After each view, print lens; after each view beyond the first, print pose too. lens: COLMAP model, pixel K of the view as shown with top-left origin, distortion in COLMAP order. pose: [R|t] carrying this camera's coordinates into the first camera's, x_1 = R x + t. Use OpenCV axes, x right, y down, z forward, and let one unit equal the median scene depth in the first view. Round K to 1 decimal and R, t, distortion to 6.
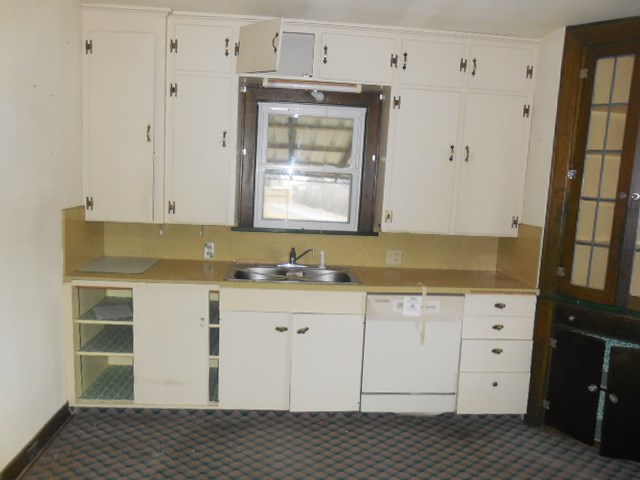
lens RADIAL K [[506.9, 0, 322.9], [0, 506.9, 240.4], [0, 0, 1]] dist [-0.033513, 0.011771]
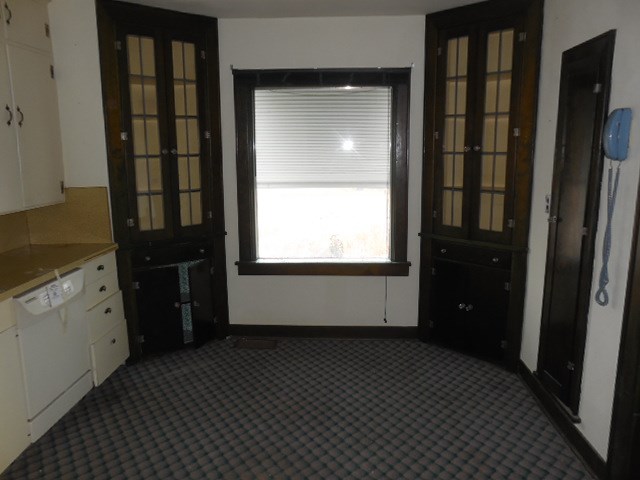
lens RADIAL K [[506.9, 0, 322.9], [0, 506.9, 240.4], [0, 0, 1]] dist [-0.033513, 0.011771]
pose [[0.118865, -0.226670, 0.966691, -0.586958], [0.145176, 0.967098, 0.208915, -0.073832], [-0.982240, 0.115508, 0.147861, 0.409065]]
